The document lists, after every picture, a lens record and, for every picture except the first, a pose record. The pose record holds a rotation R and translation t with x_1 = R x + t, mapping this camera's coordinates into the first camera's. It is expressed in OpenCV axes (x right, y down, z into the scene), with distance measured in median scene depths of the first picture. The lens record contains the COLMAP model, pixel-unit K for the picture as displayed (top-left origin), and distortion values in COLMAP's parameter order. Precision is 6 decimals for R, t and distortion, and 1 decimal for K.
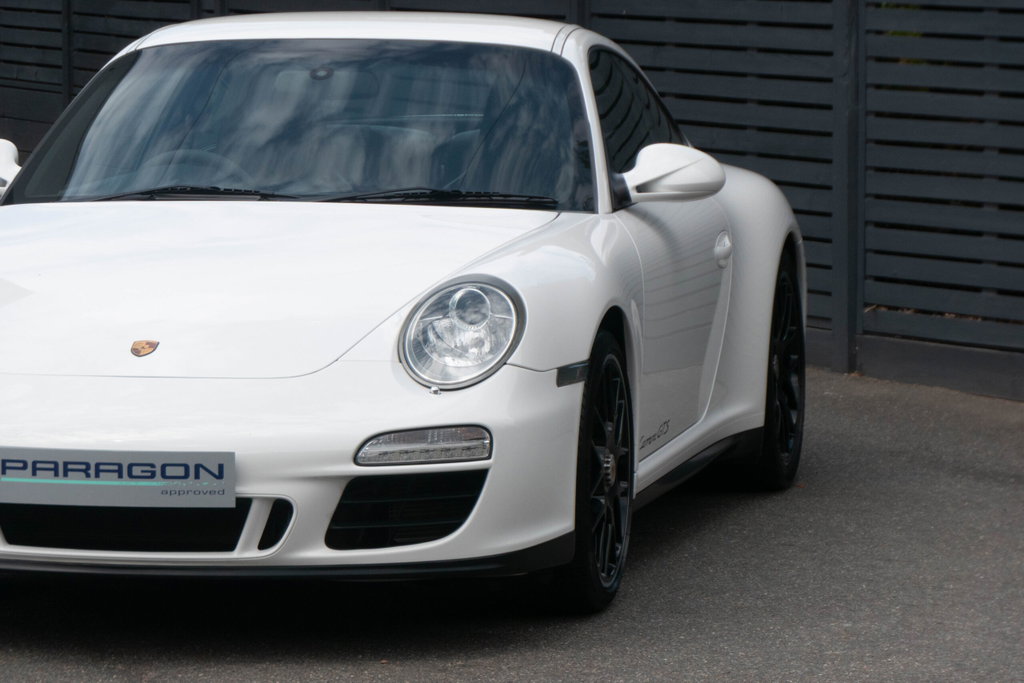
lens RADIAL K [[5284.7, 0, 511.0], [0, 5284.7, 343.0], [0, 0, 1]] dist [-0.596312, 0.000000]
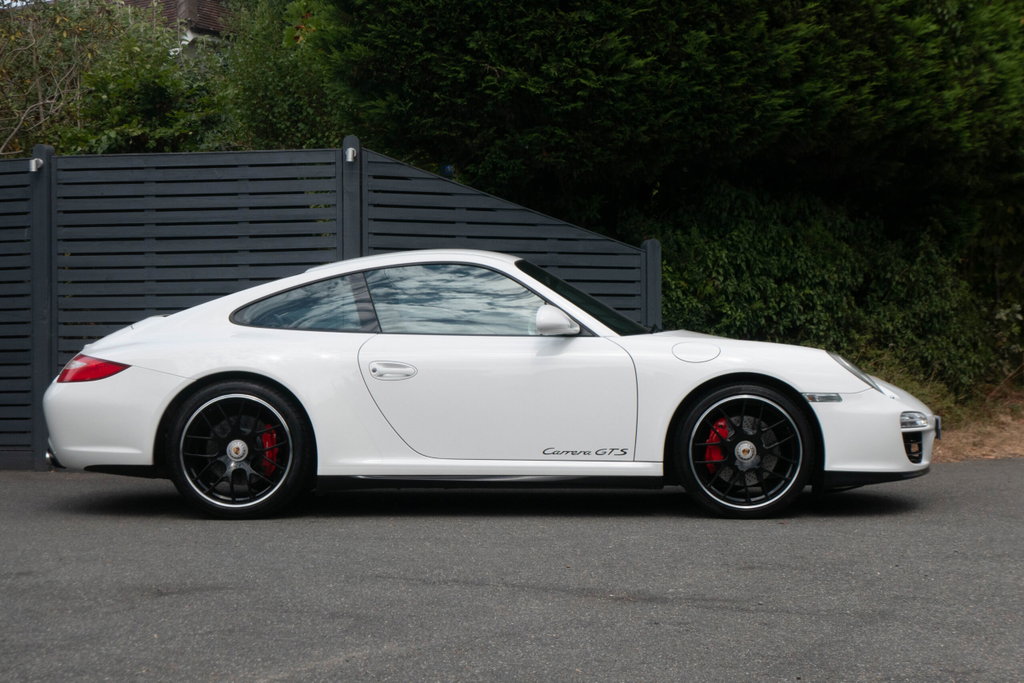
lens RADIAL K [[1876.9, 0, 500.6], [0, 1876.9, 295.6], [0, 0, 1]] dist [-0.023525, 0.000000]
pose [[0.702224, 0.023719, 0.711561, -0.471169], [0.068206, 0.992607, -0.100399, 0.033267], [-0.708681, 0.119036, 0.695415, 0.594809]]
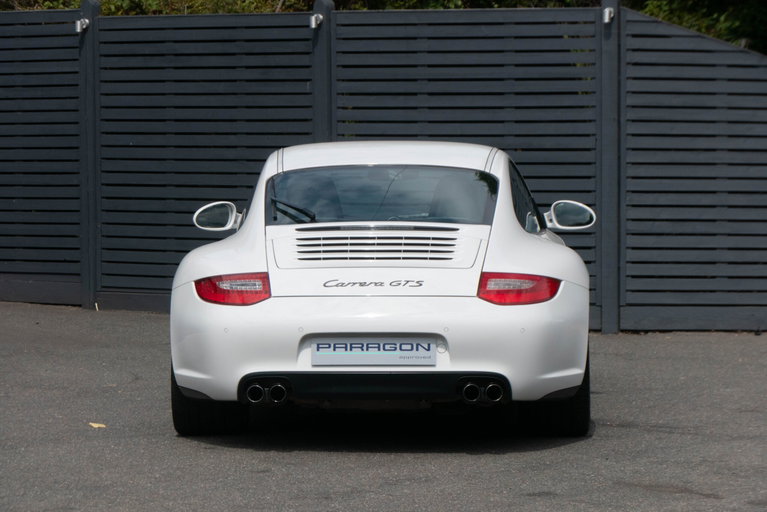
lens RADIAL K [[3715.0, 0, 382.3], [0, 3715.0, 256.1], [0, 0, 1]] dist [-0.277446, 0.000000]
pose [[0.877873, -0.022601, 0.478360, -0.898240], [0.043306, 0.998540, -0.032297, 0.043001], [-0.476931, 0.049069, 0.877570, -0.381577]]
